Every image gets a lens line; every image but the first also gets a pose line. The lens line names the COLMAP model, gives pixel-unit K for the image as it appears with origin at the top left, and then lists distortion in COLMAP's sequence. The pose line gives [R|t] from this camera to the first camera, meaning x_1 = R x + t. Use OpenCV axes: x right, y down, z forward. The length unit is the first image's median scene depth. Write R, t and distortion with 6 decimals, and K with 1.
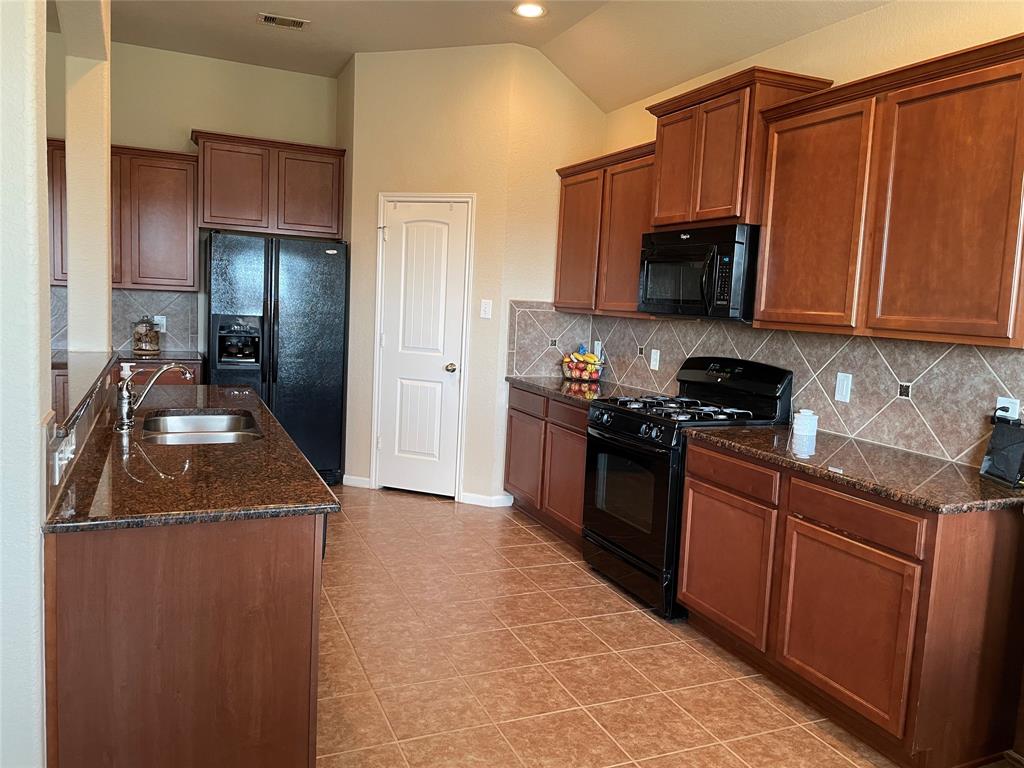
lens RADIAL K [[776.2, 0, 508.6], [0, 776.2, 389.1], [0, 0, 1]] dist [0.072457, -0.067186]
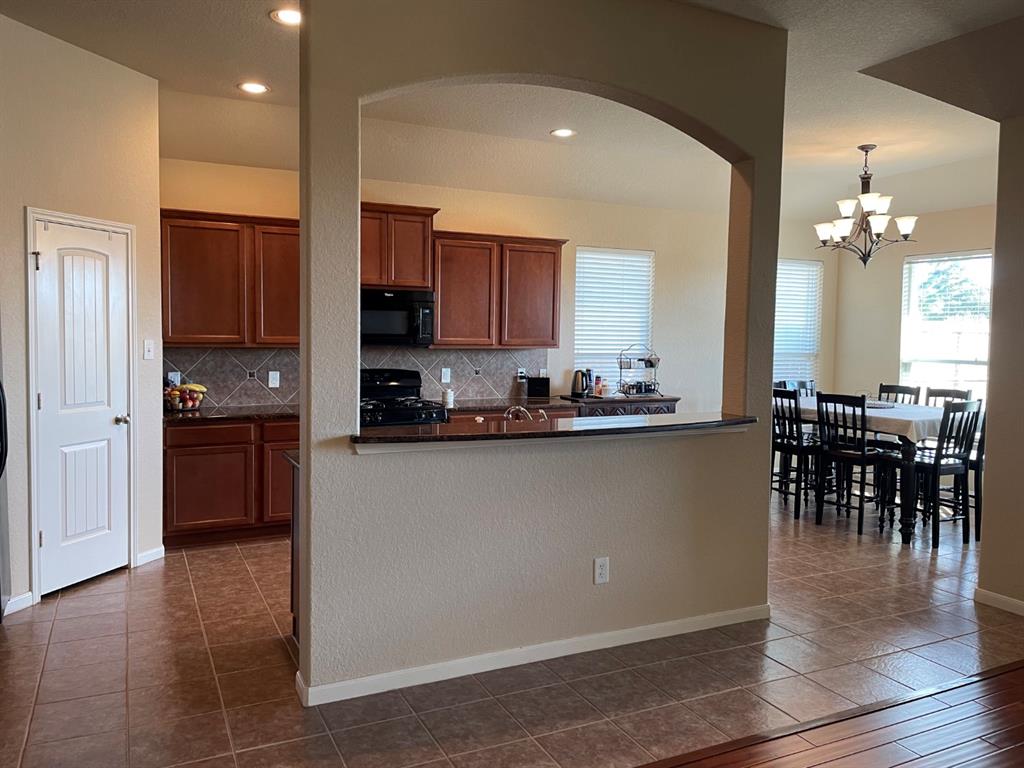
lens RADIAL K [[776.2, 0, 506.6], [0, 776.2, 376.4], [0, 0, 1]] dist [0.072457, -0.067186]
pose [[-0.057465, -0.105702, 0.992736, -0.995602], [0.102492, 0.988501, 0.111184, -0.131838], [-0.993073, 0.108137, -0.045971, 0.616641]]
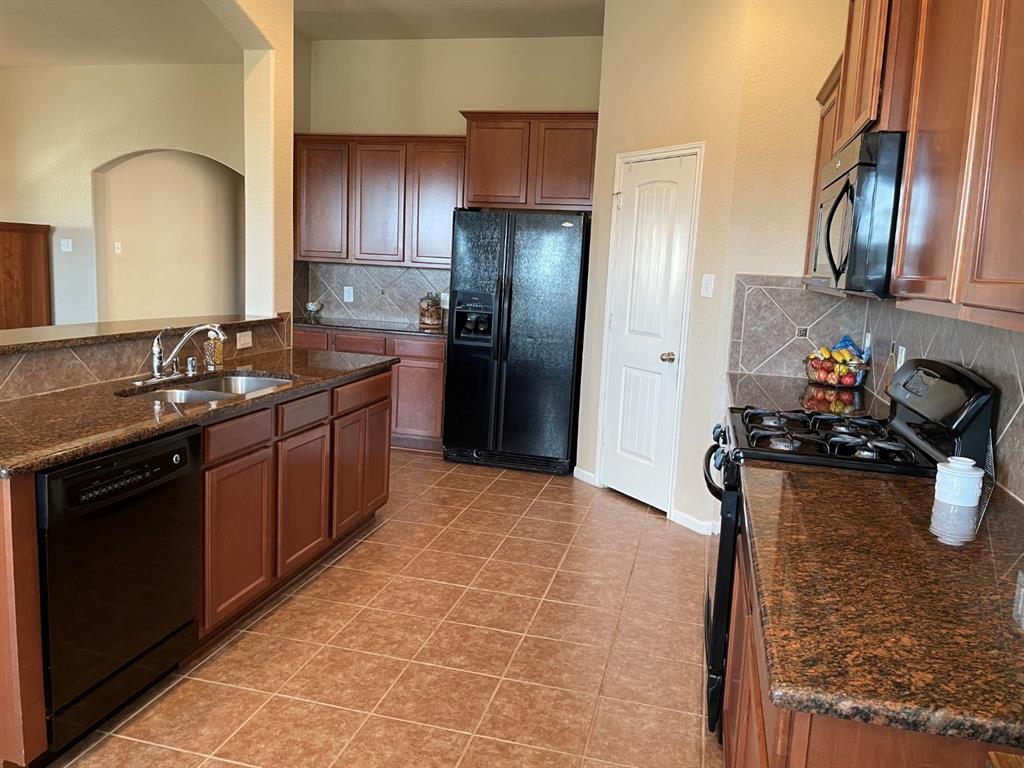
lens RADIAL K [[776.2, 0, 505.9], [0, 776.2, 380.2], [0, 0, 1]] dist [0.072457, -0.067186]
pose [[0.783410, 0.081670, -0.616116, 0.310042], [-0.082348, 0.996228, 0.027348, -0.011509], [0.616026, 0.029311, 0.787181, 0.243199]]
